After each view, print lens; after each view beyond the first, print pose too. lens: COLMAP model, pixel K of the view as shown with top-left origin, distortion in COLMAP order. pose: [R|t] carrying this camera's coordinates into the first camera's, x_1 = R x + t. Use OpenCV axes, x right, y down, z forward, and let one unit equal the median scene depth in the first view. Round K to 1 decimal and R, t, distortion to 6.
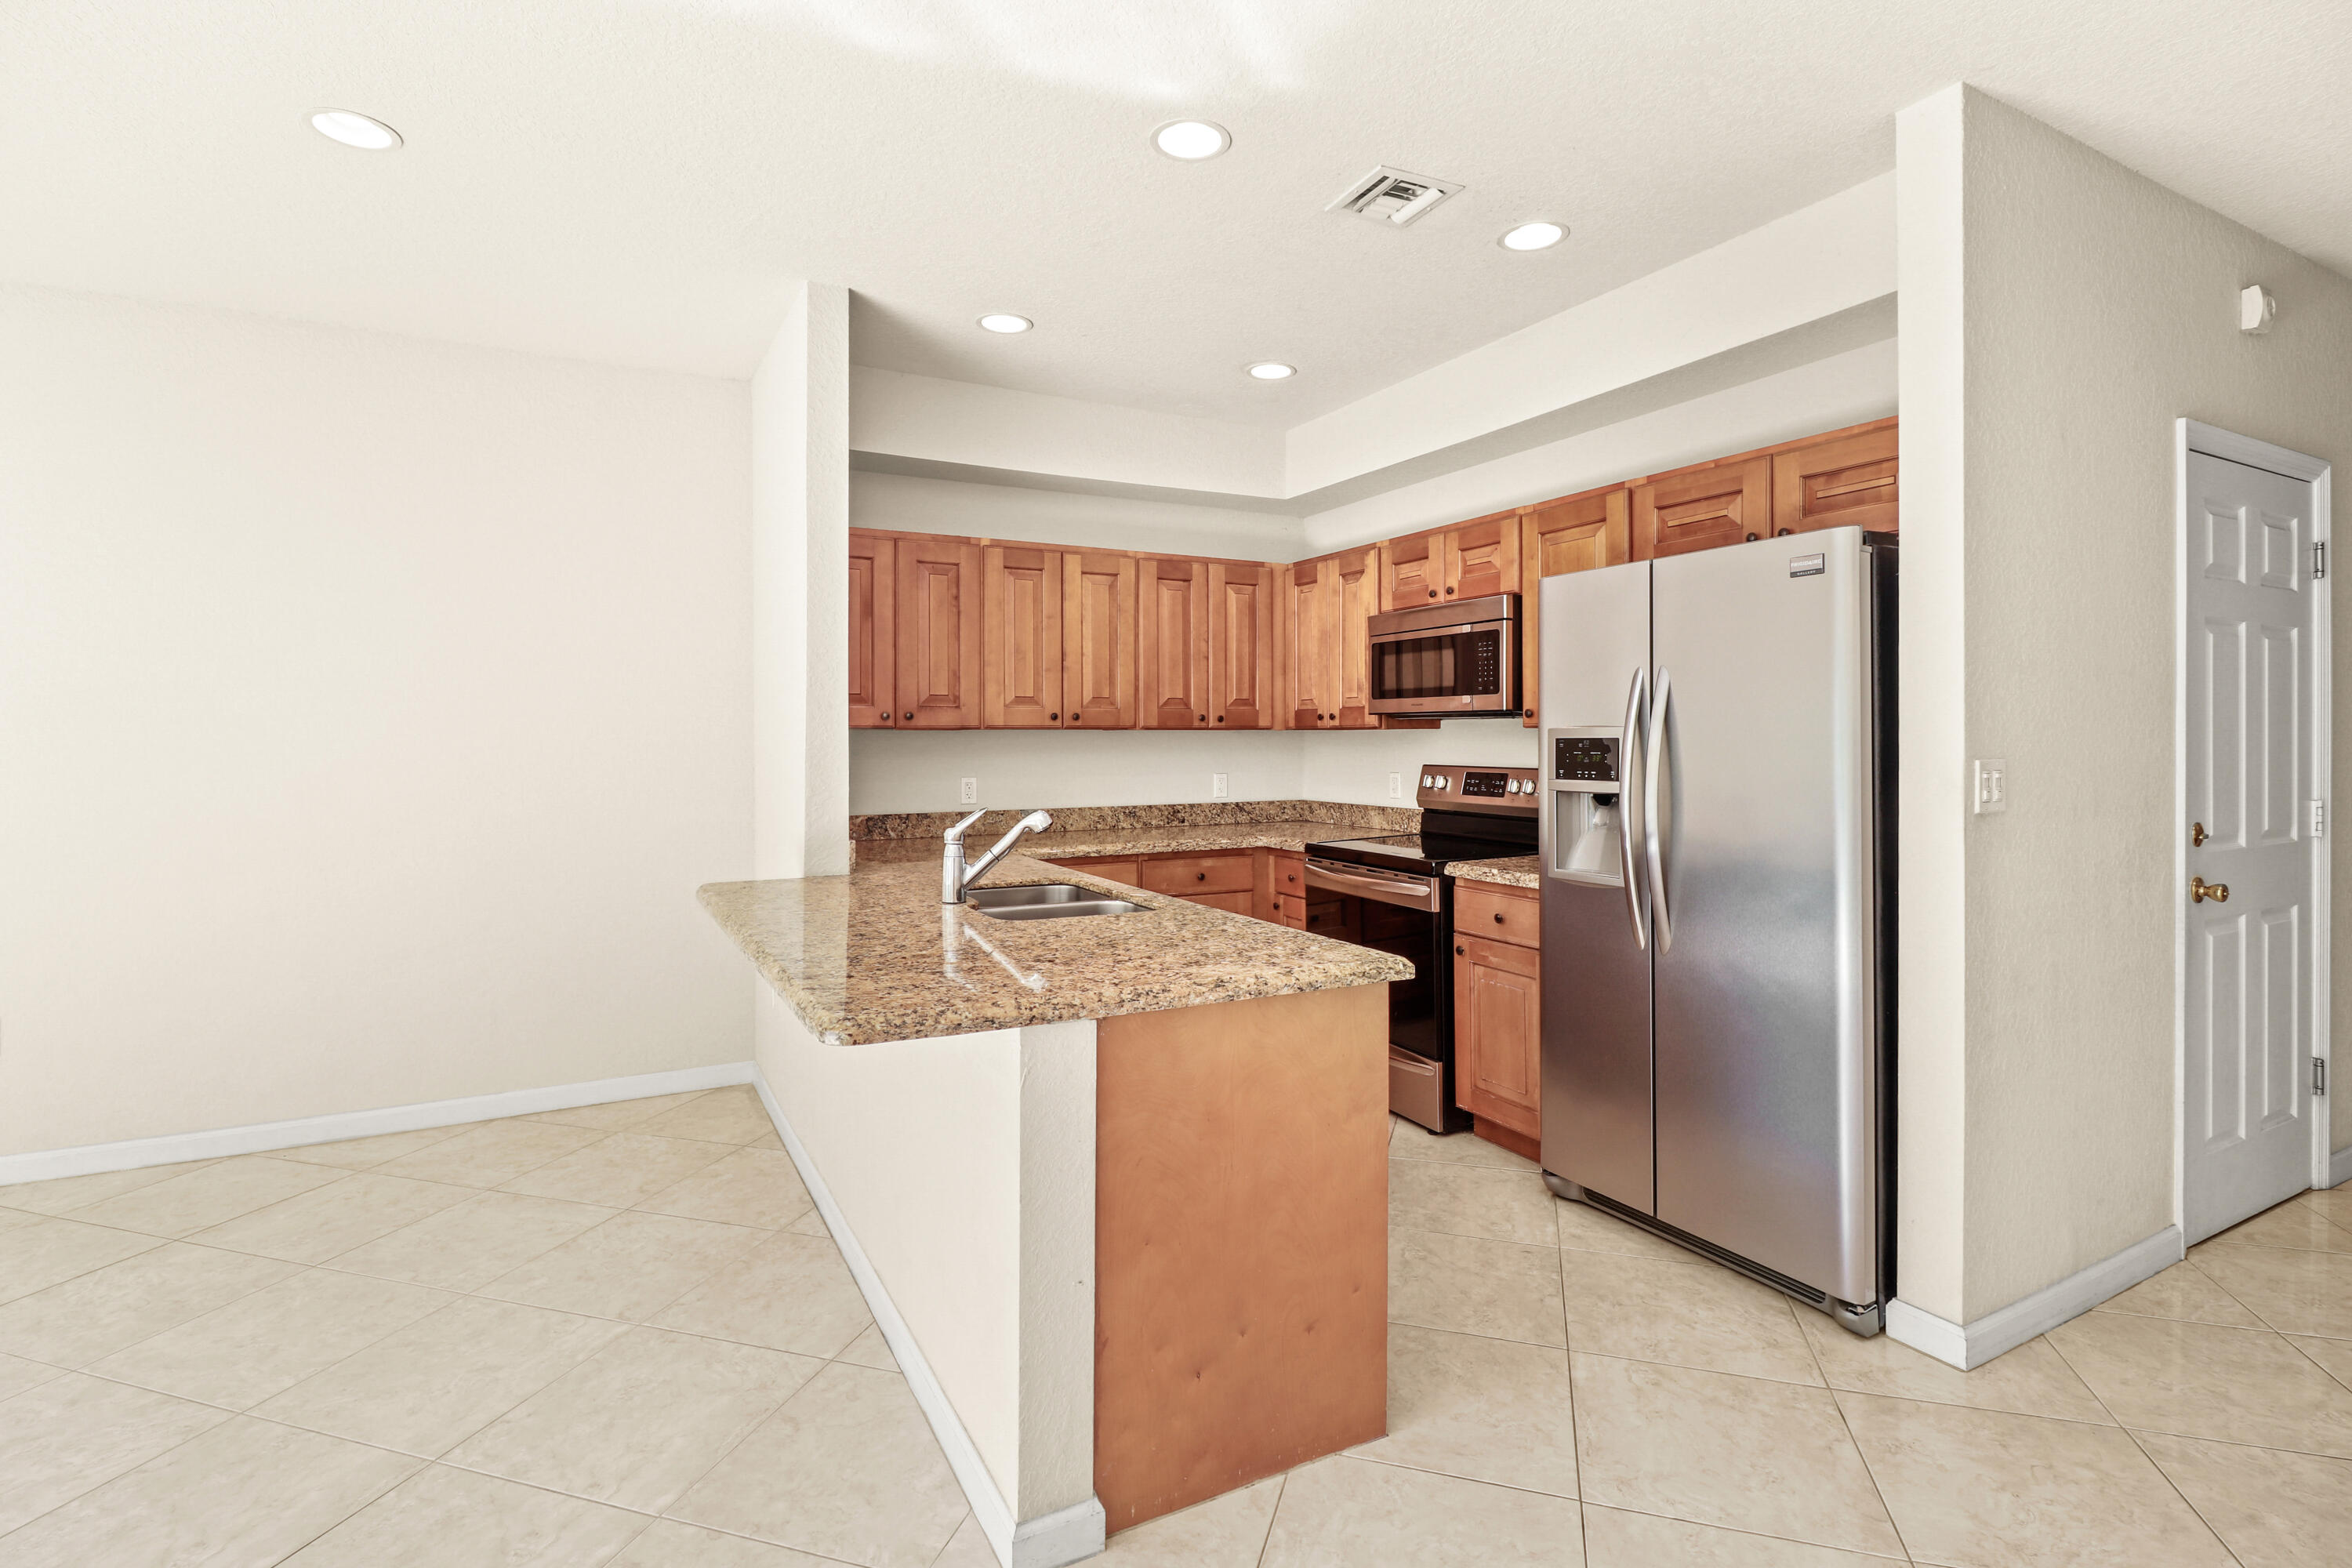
lens RADIAL K [[1114.9, 0, 1170.3], [0, 1114.9, 744.0], [0, 0, 1]] dist [0.009034, -0.016108]
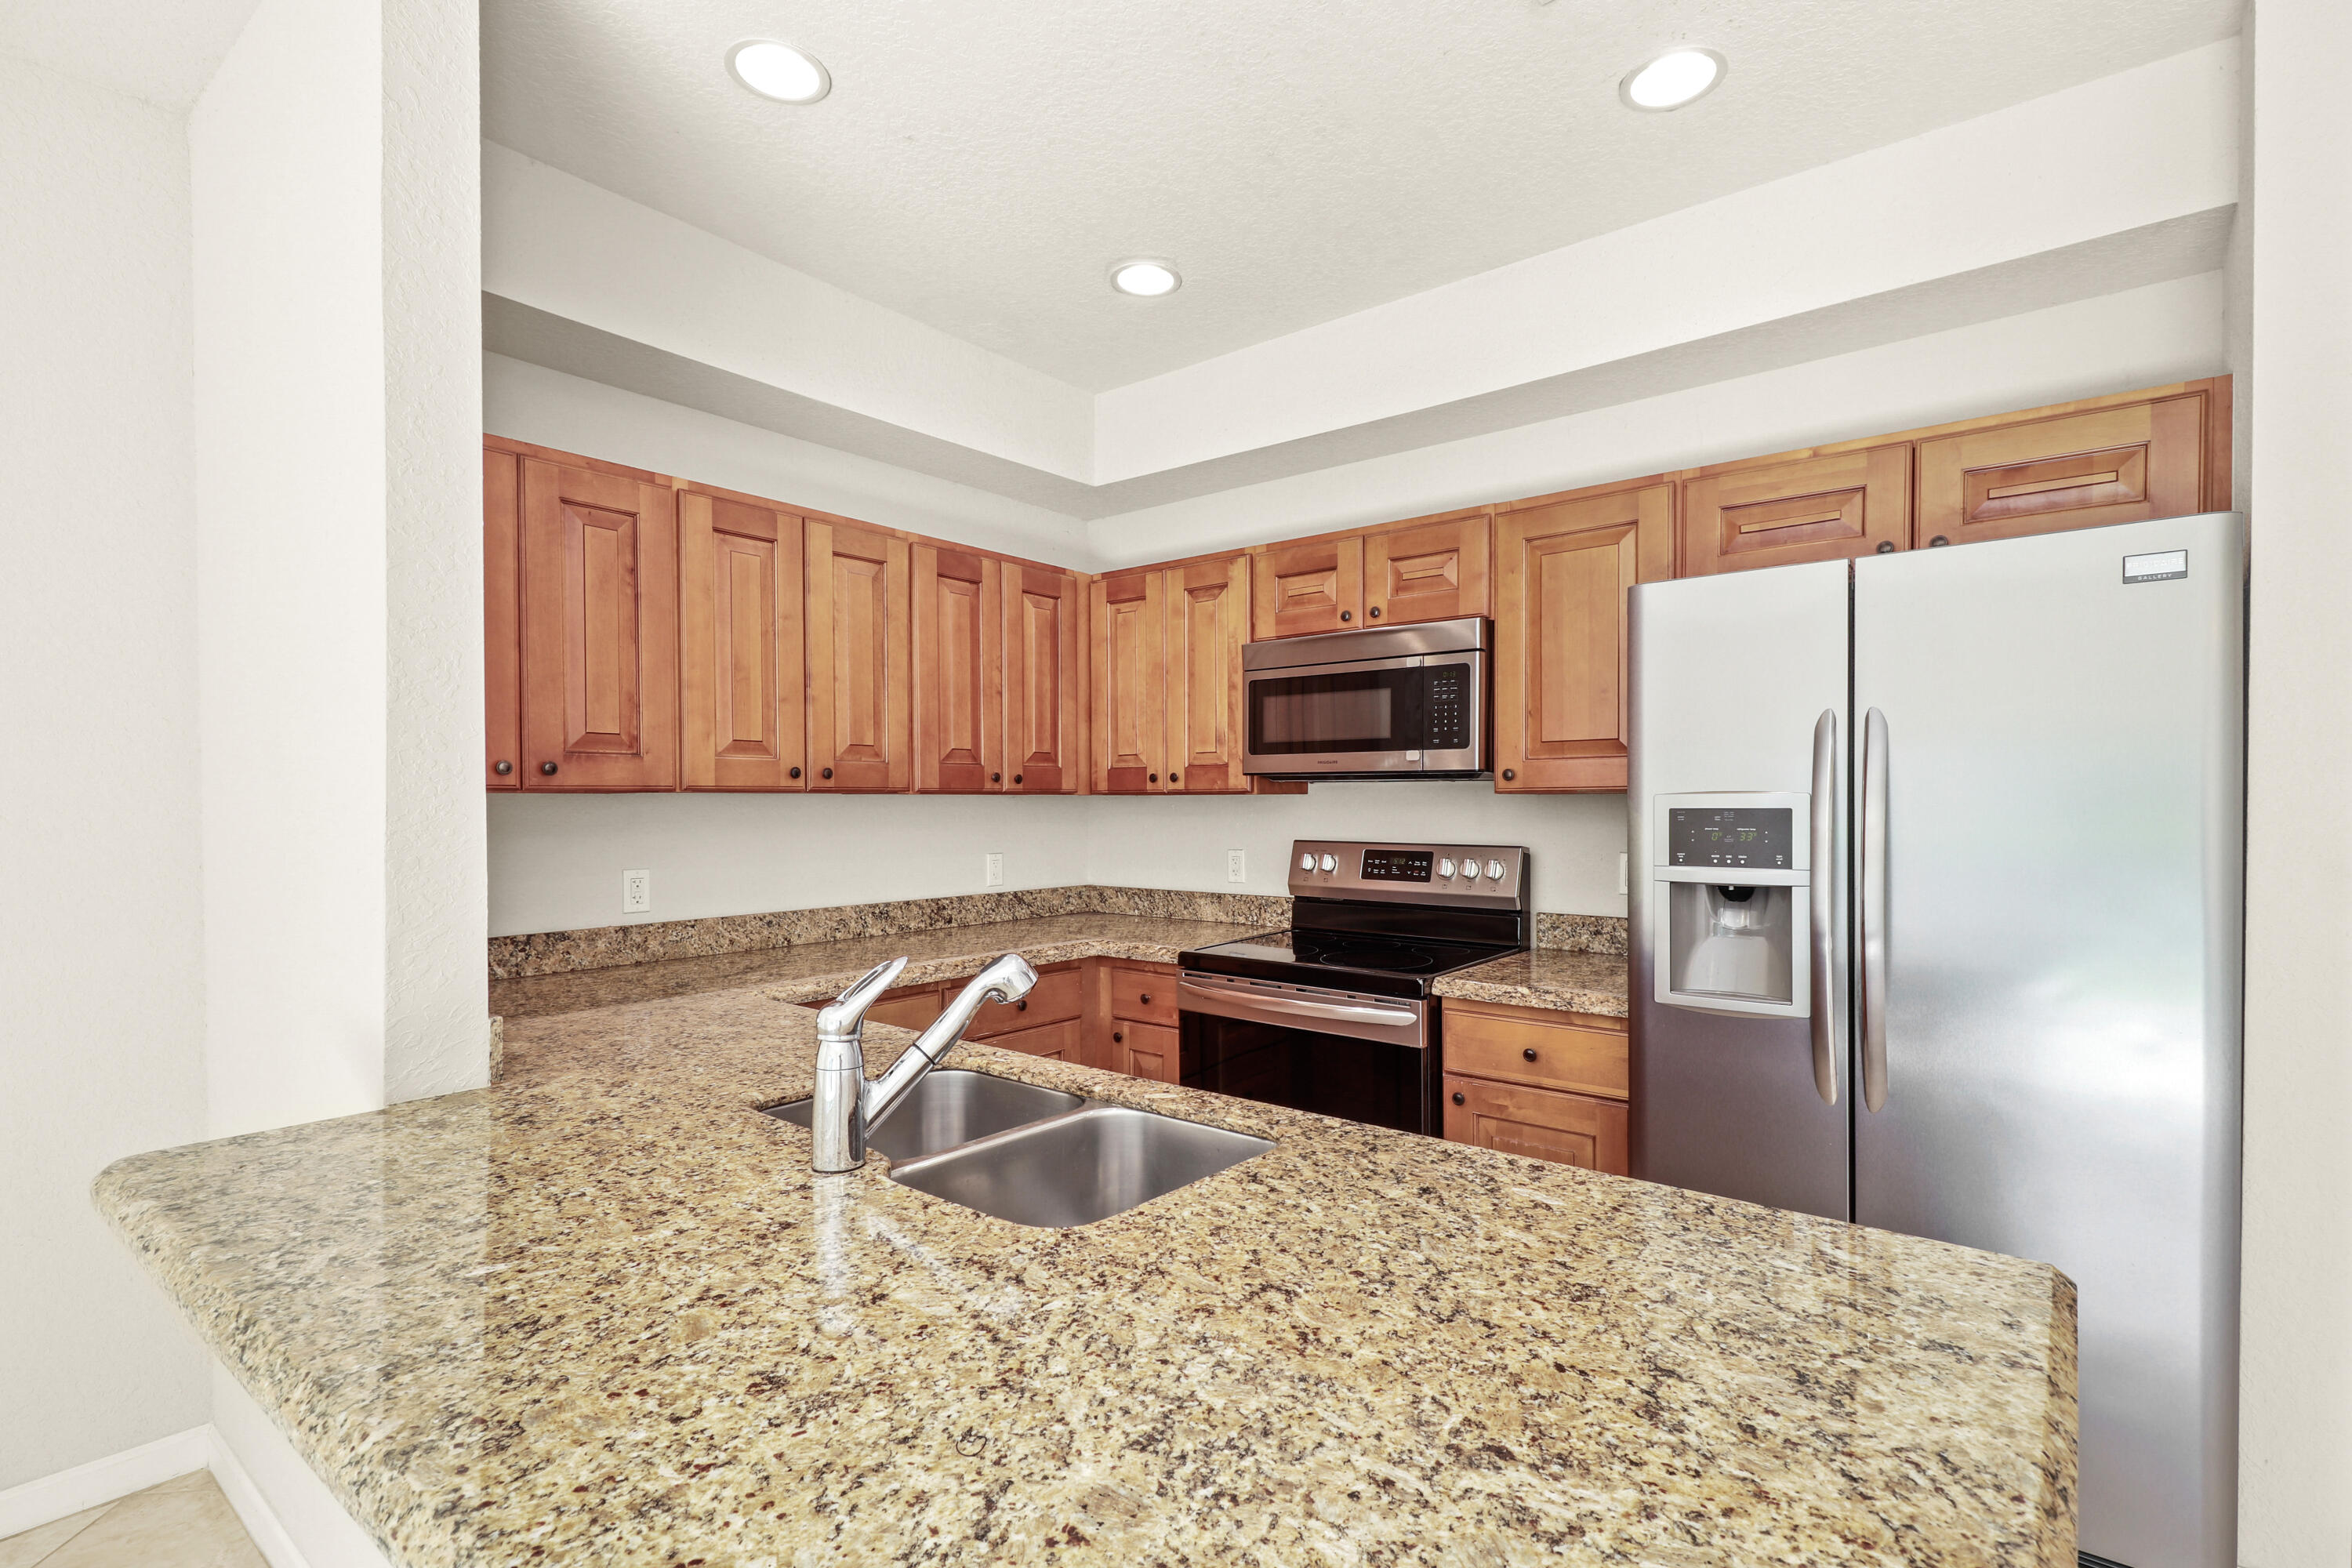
lens RADIAL K [[1114.9, 0, 1187.8], [0, 1114.9, 802.9], [0, 0, 1]] dist [0.009034, -0.016108]
pose [[0.916195, -0.000410, 0.400733, -0.155405], [0.001544, 0.999996, -0.002508, -0.005476], [-0.400731, 0.002917, 0.916191, 0.326196]]
